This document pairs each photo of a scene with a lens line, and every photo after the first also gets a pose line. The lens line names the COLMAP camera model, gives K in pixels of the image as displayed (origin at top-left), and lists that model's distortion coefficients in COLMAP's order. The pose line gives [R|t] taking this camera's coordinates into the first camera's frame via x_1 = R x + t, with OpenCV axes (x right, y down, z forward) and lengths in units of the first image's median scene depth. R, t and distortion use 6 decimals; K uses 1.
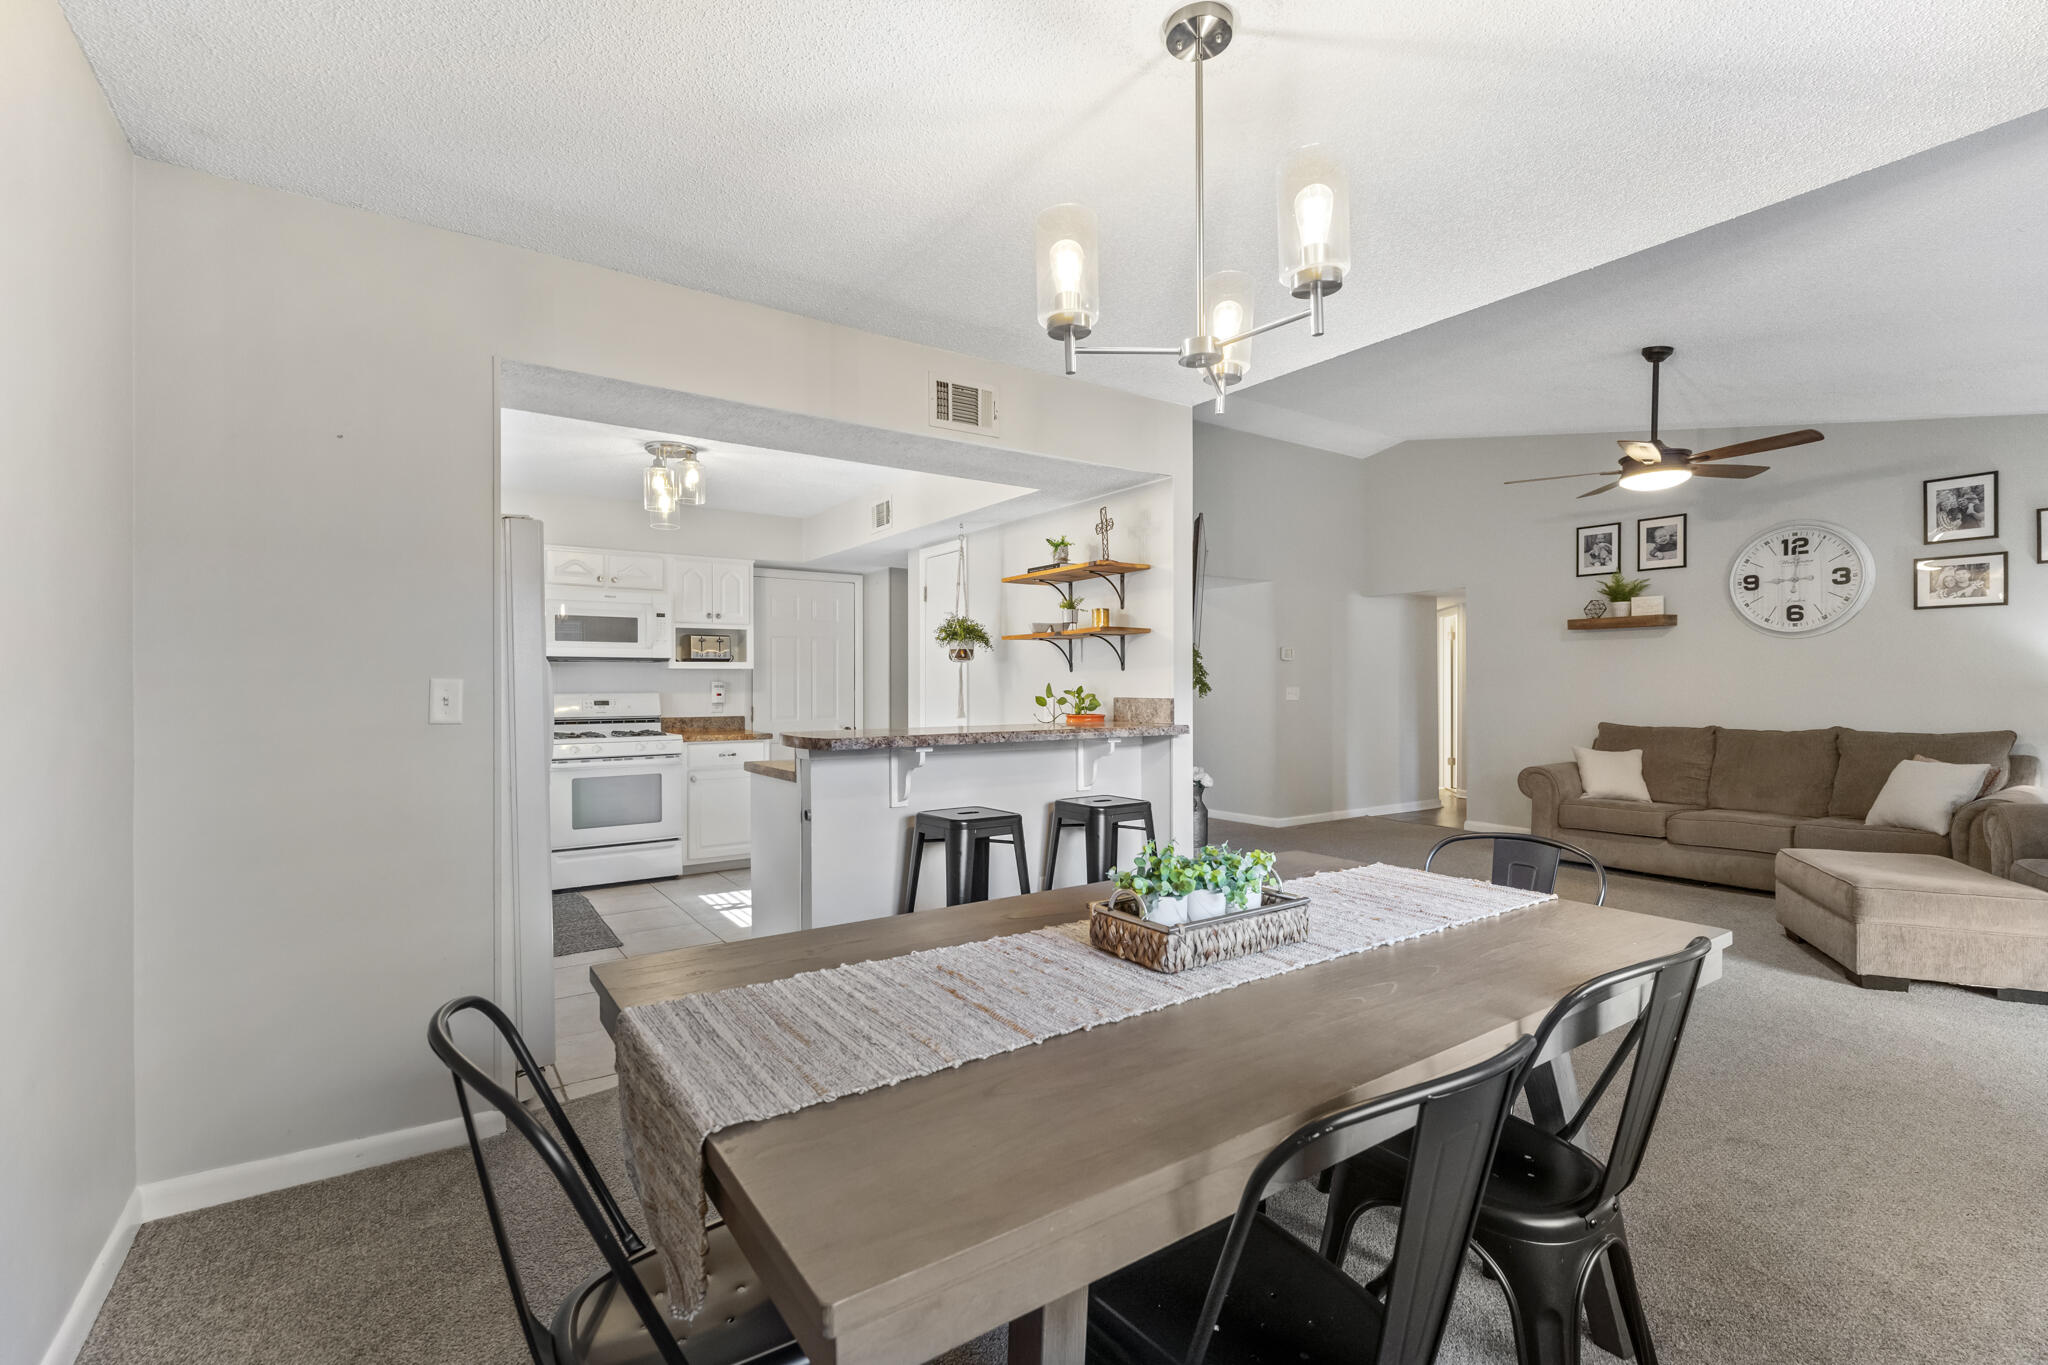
lens RADIAL K [[901.6, 0, 1018.7], [0, 901.6, 680.3], [0, 0, 1]] dist [-0.001204, 0.000084]
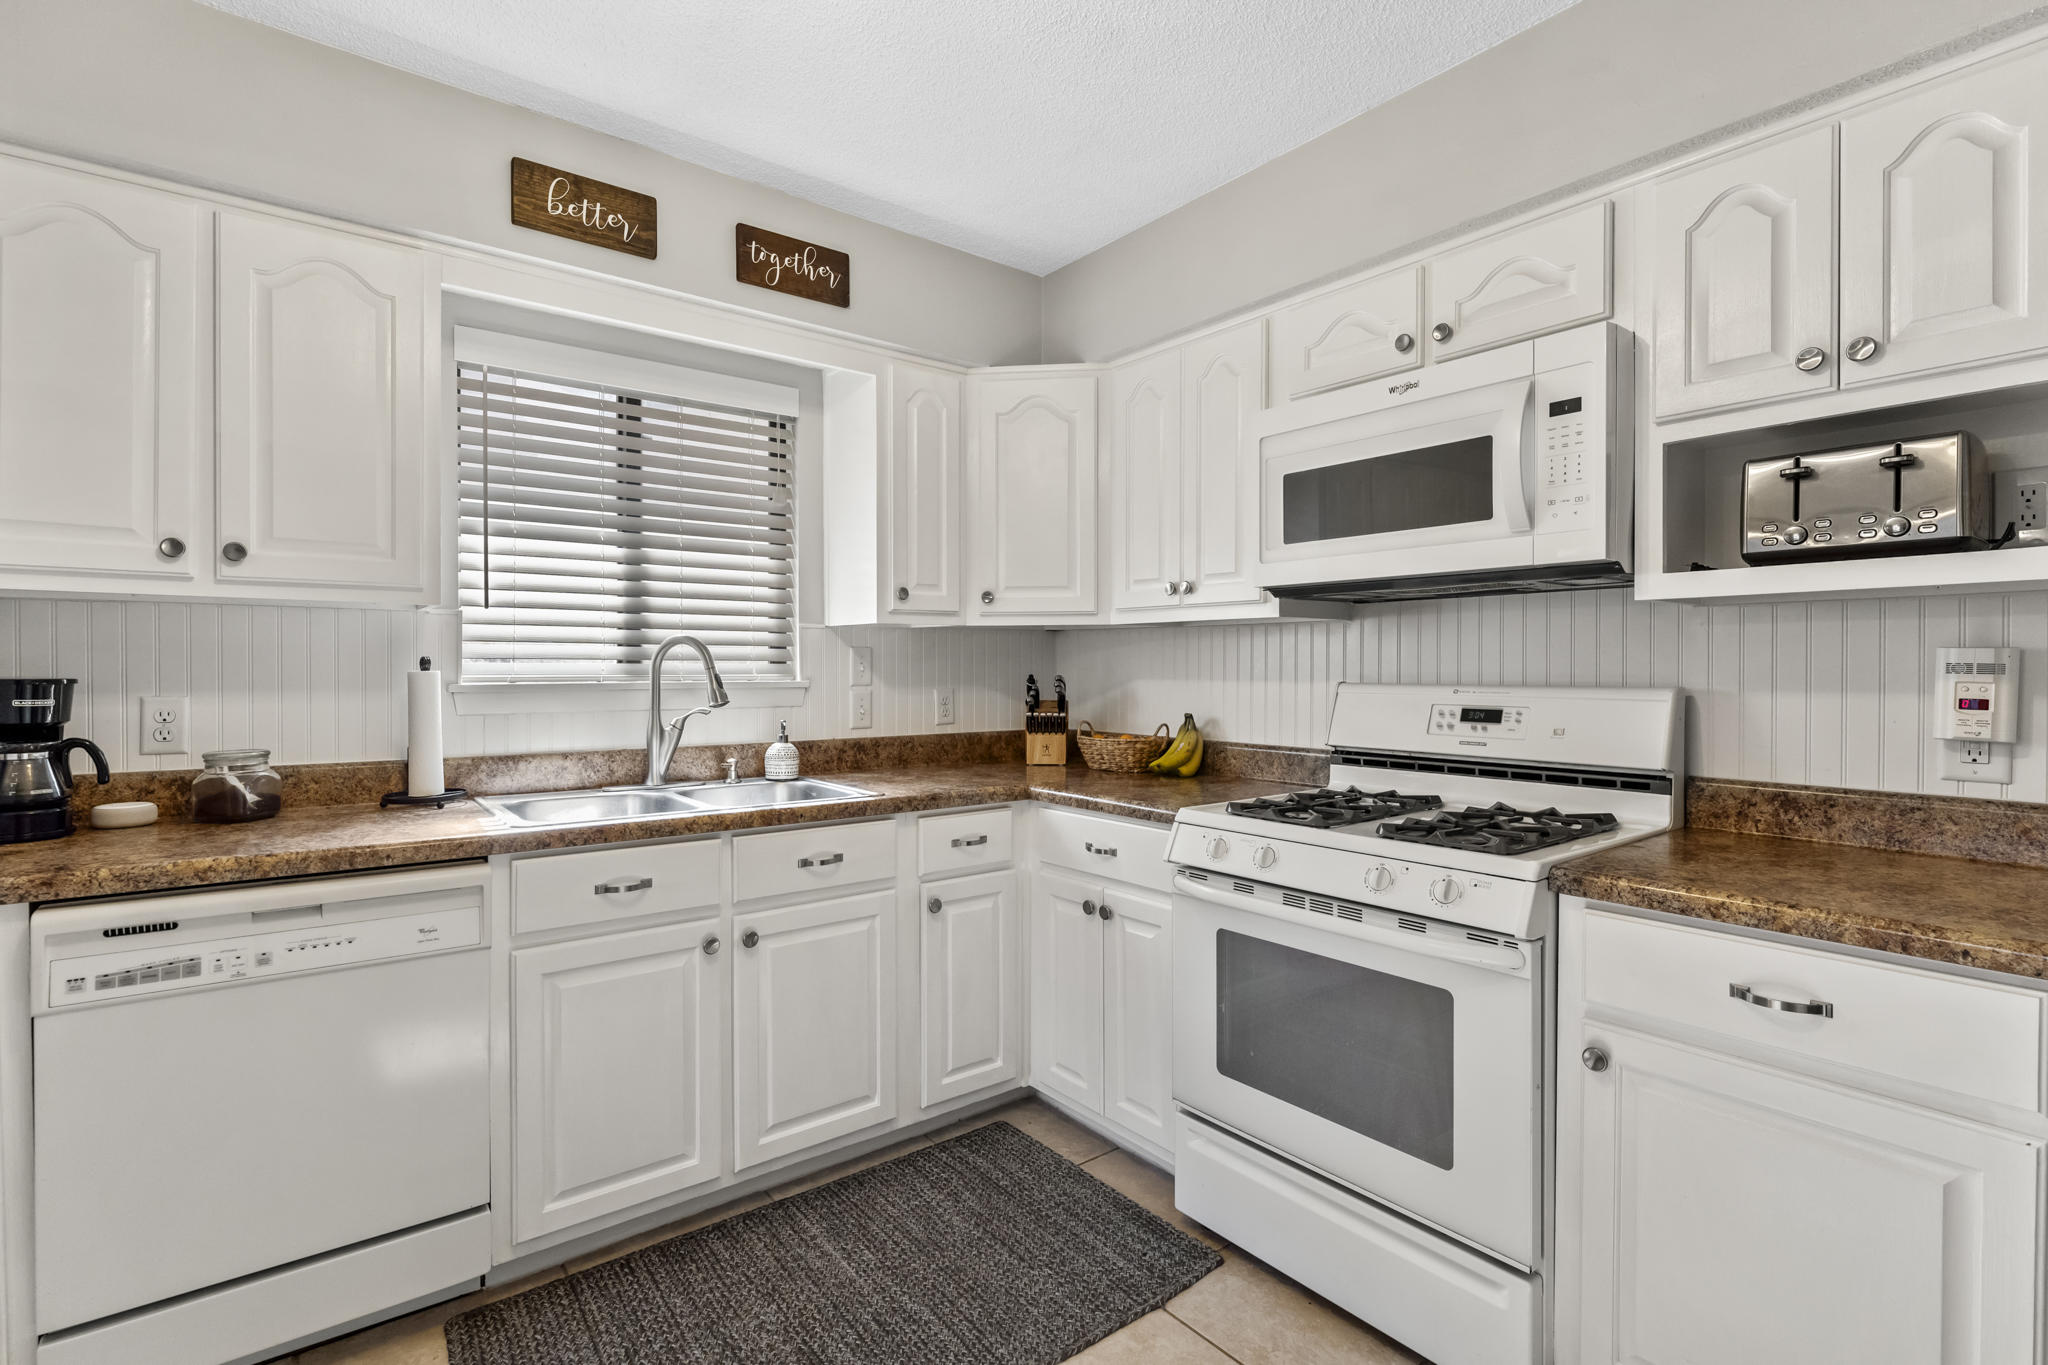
lens RADIAL K [[945.1, 0, 1012.7], [0, 945.1, 677.4], [0, 0, 1]] dist [-0.005494, -0.000395]
pose [[0.063439, 0.015311, -0.997868, -0.119502], [0.005010, 0.999865, 0.015661, 0.004380], [0.997973, -0.005993, 0.063353, 0.801294]]
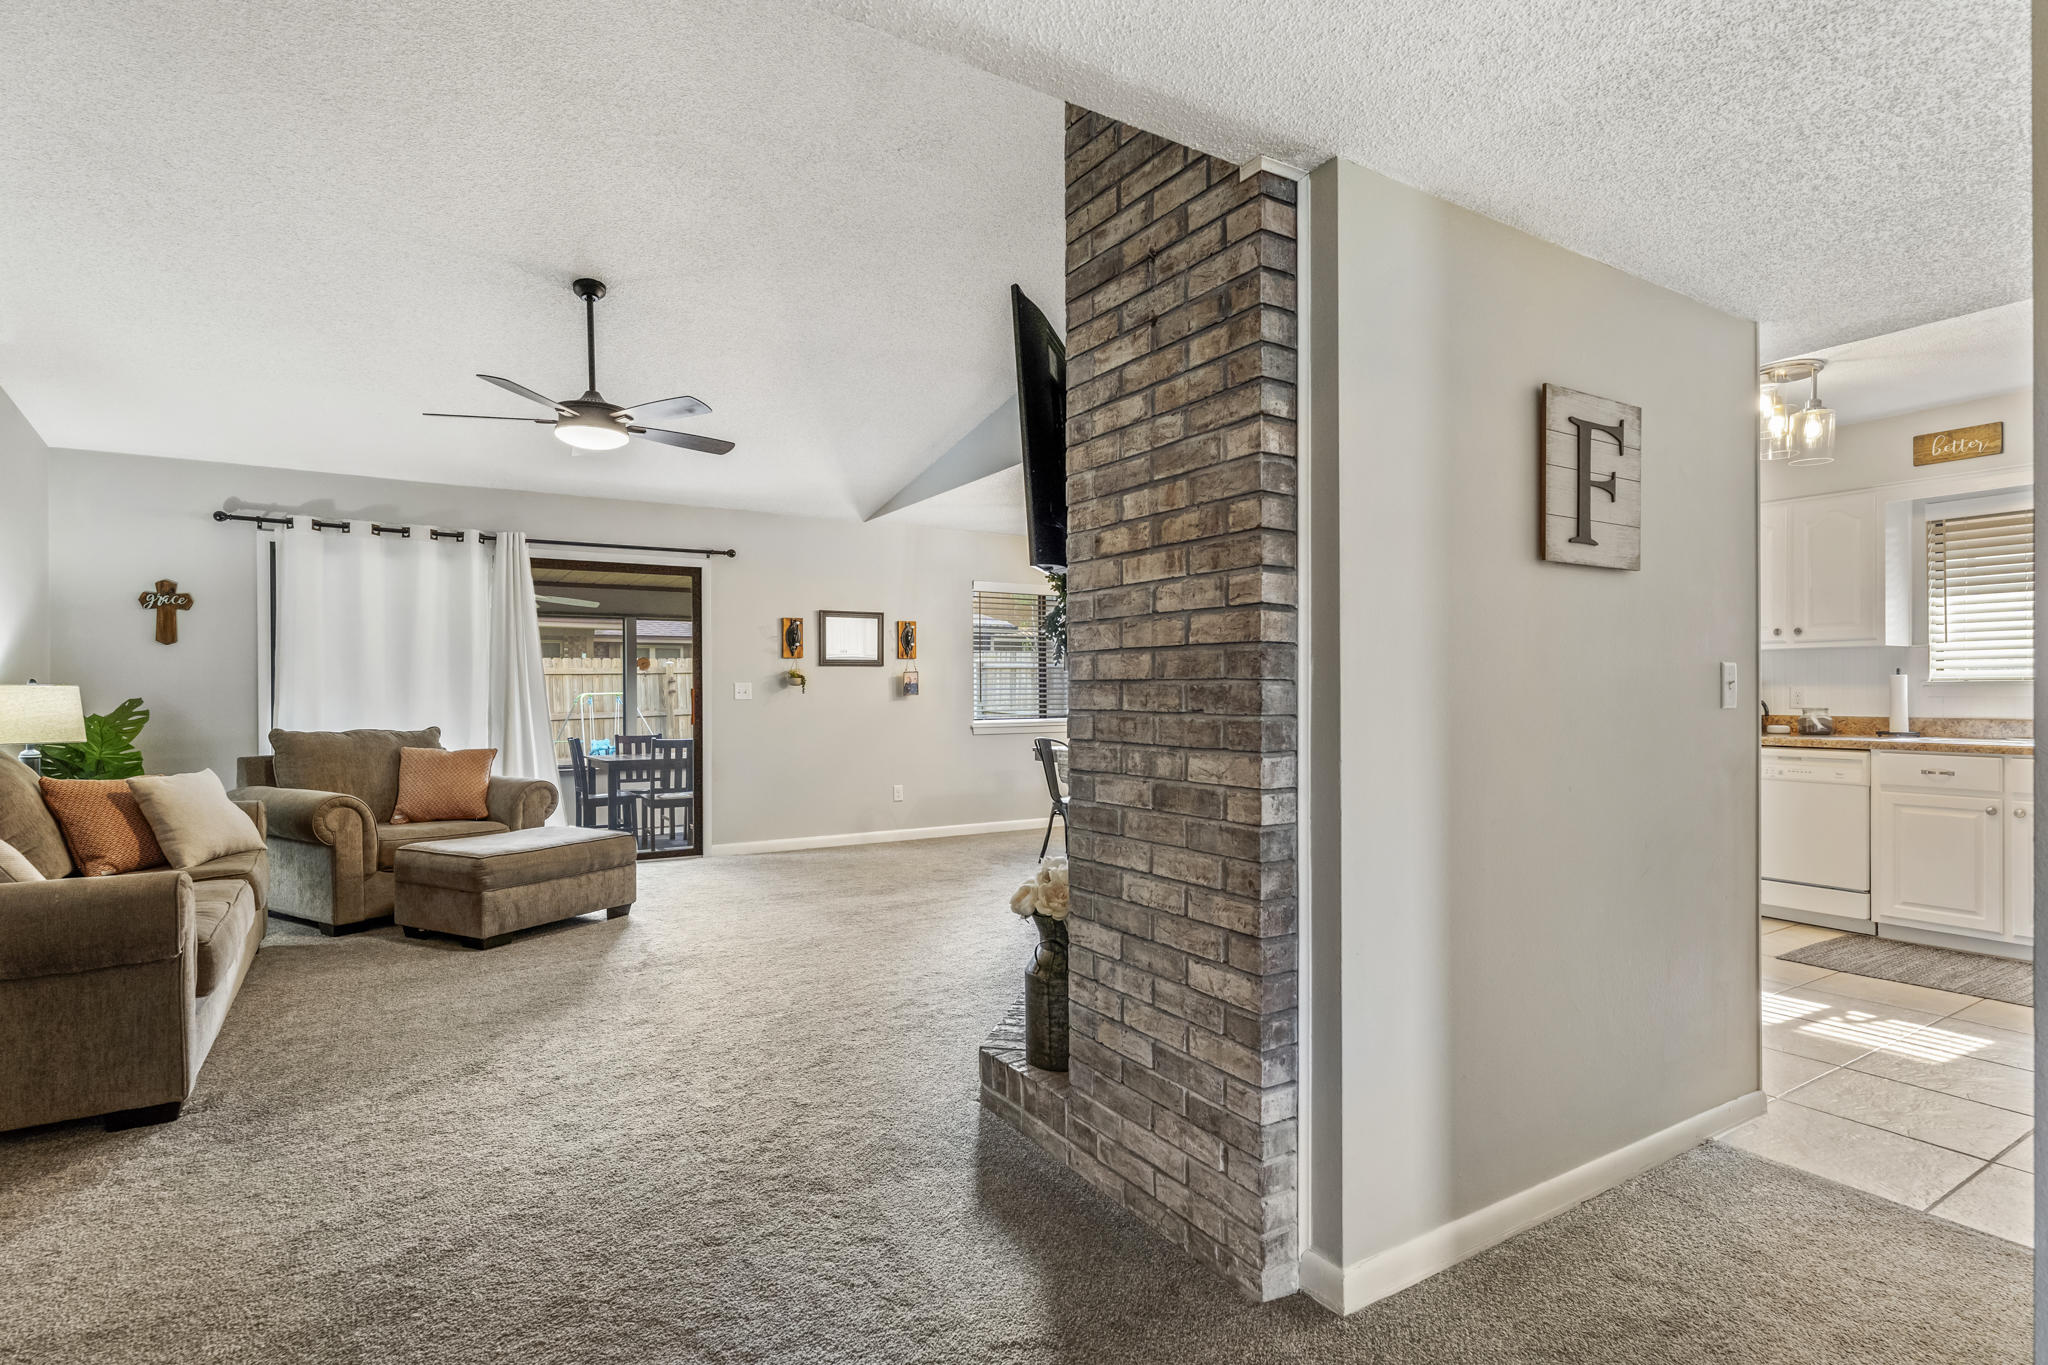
lens RADIAL K [[995.3, 0, 1026.3], [0, 995.3, 693.8], [0, 0, 1]] dist [-0.000713, -0.000113]
pose [[-0.998920, 0.006365, 0.046028, 0.181426], [0.006065, 0.999959, -0.006654, 0.023003], [-0.046068, -0.006368, -0.998918, 1.442531]]
